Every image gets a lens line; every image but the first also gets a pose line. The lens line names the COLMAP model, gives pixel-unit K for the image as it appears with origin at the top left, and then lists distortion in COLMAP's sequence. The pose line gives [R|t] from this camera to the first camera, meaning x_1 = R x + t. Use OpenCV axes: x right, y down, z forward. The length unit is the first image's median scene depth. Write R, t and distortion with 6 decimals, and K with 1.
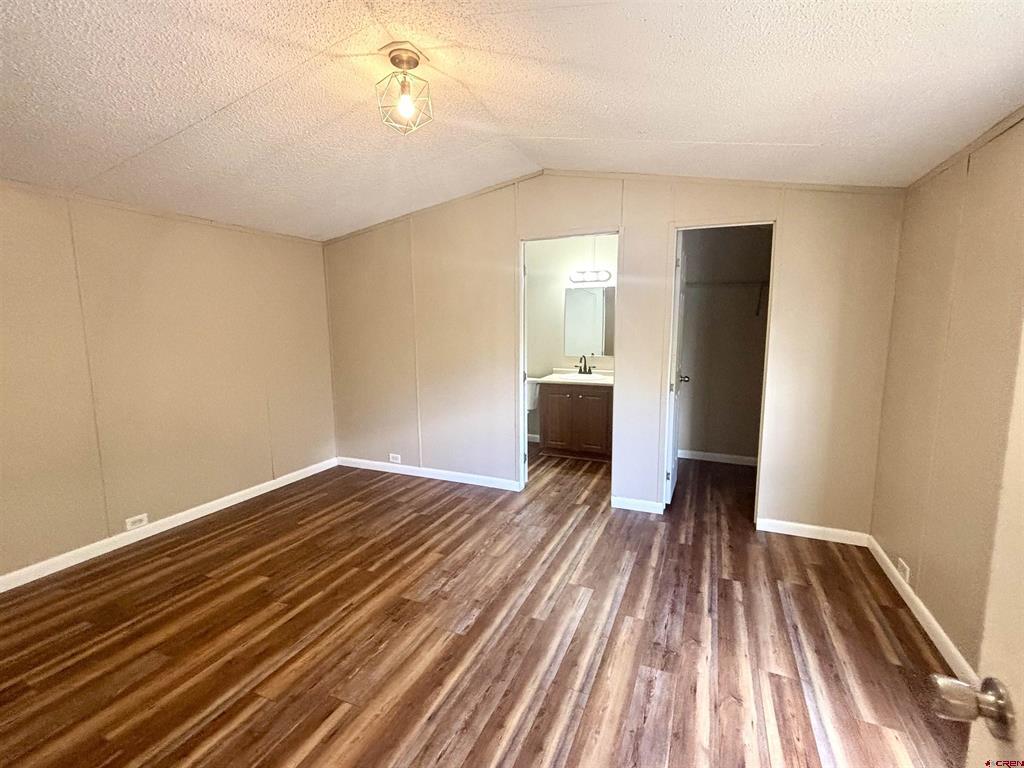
lens RADIAL K [[460.6, 0, 512.0], [0, 460.6, 384.0], [0, 0, 1]] dist [-0.001927, -0.000463]
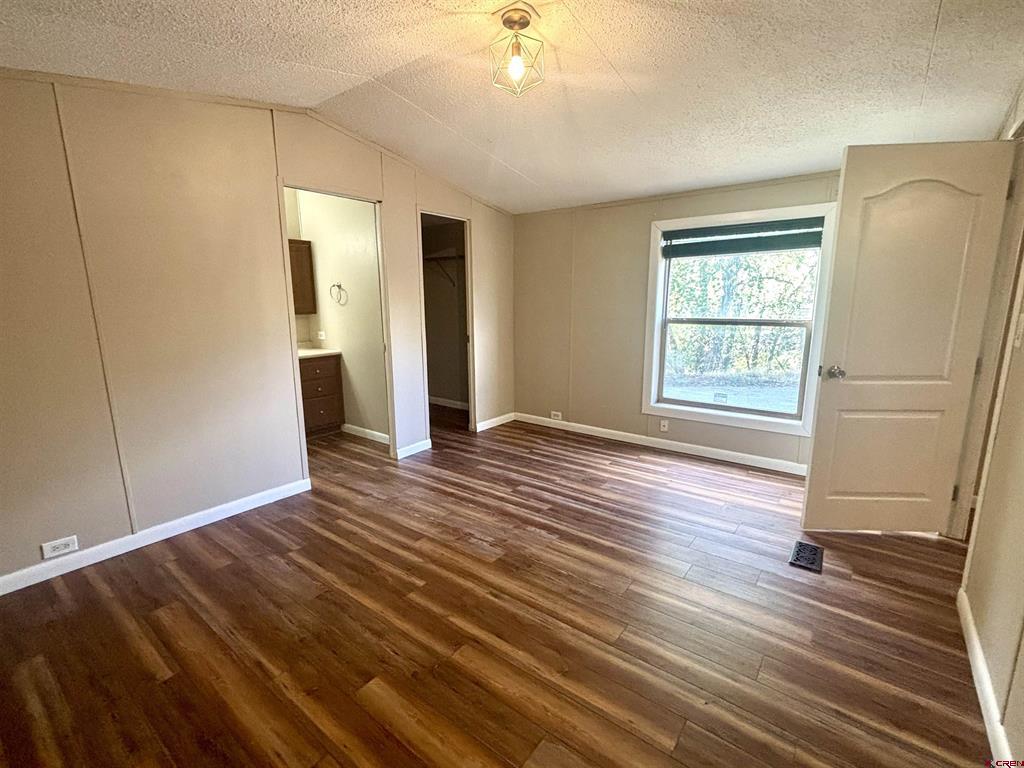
lens RADIAL K [[460.6, 0, 512.0], [0, 460.6, 384.0], [0, 0, 1]] dist [-0.001927, -0.000463]
pose [[0.253534, -0.181456, 0.950155, -0.994457], [0.138948, 0.978894, 0.149869, -0.046974], [-0.957295, 0.094025, 0.273395, 0.594981]]
